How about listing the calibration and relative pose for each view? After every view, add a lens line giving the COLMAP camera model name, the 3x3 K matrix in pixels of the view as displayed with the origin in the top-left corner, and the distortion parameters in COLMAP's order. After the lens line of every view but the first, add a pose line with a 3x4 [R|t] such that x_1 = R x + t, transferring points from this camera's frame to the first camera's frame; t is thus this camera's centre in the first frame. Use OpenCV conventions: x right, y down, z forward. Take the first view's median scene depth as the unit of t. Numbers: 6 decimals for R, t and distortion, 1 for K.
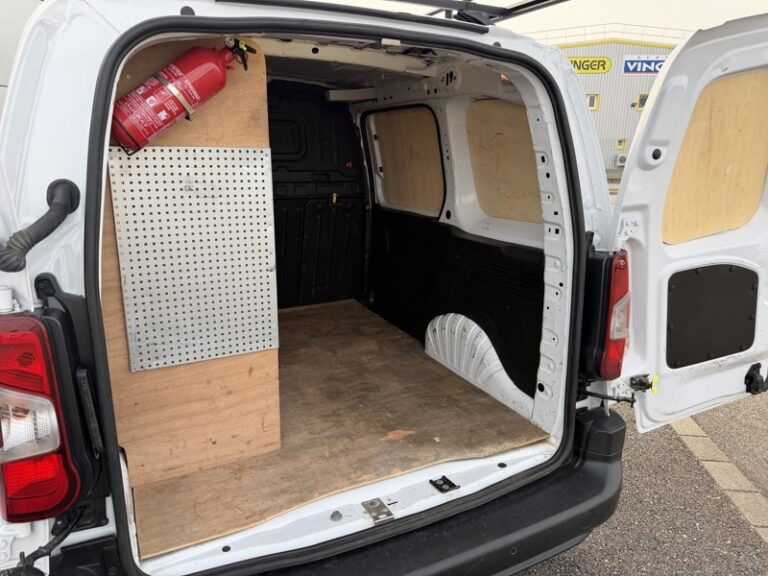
lens RADIAL K [[541.6, 0, 379.9], [0, 541.6, 290.3], [0, 0, 1]] dist [0.092654, -0.146452]
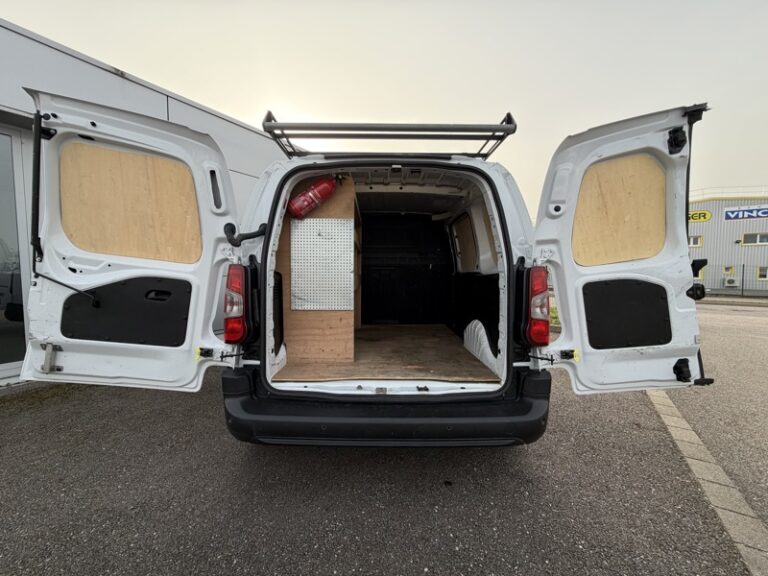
lens RADIAL K [[305.7, 0, 381.6], [0, 305.7, 289.9], [0, 0, 1]] dist [-0.000733, -0.000228]
pose [[0.894076, 0.016272, -0.447620, 0.424008], [-0.110934, 0.976250, -0.186090, 0.227379], [0.433961, 0.216035, 0.874646, -0.018217]]
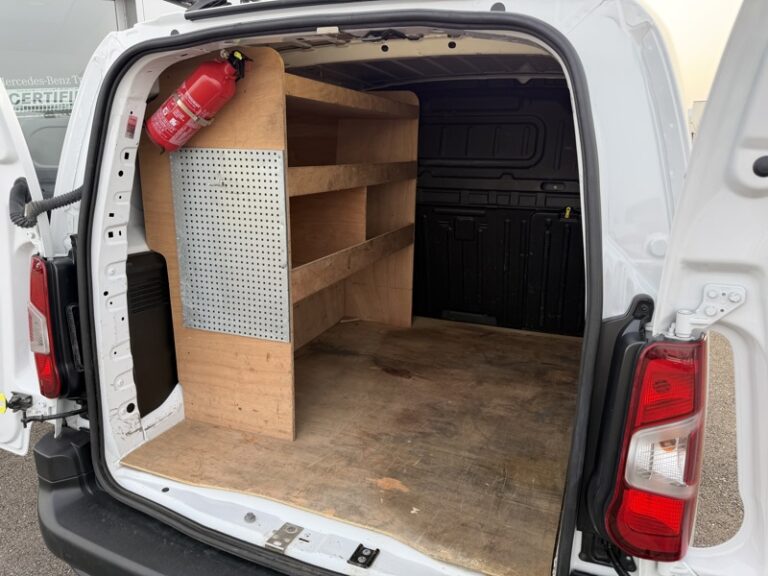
lens RADIAL K [[541.6, 0, 379.9], [0, 541.6, 290.3], [0, 0, 1]] dist [0.092654, -0.146452]
pose [[0.649526, 0.191884, -0.735728, 0.634259], [-0.202389, 0.976354, 0.075965, -0.100819], [0.732908, 0.099562, 0.673003, 0.399970]]
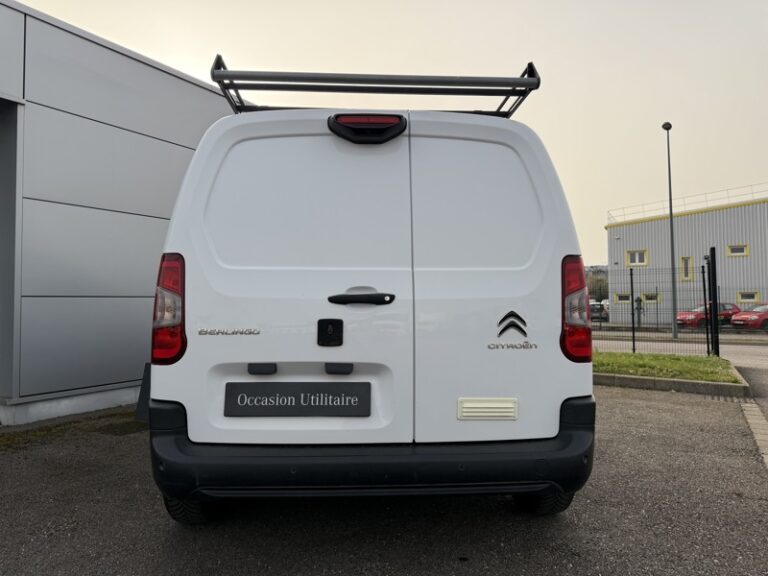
lens RADIAL K [[549.4, 0, 384.0], [0, 549.4, 288.0], [0, 0, 1]] dist [-0.002709, -0.000533]
pose [[0.915513, -0.029122, -0.401232, 0.540831], [-0.093128, 0.954941, -0.281808, 0.404463], [0.391359, 0.295365, 0.871549, -0.282406]]
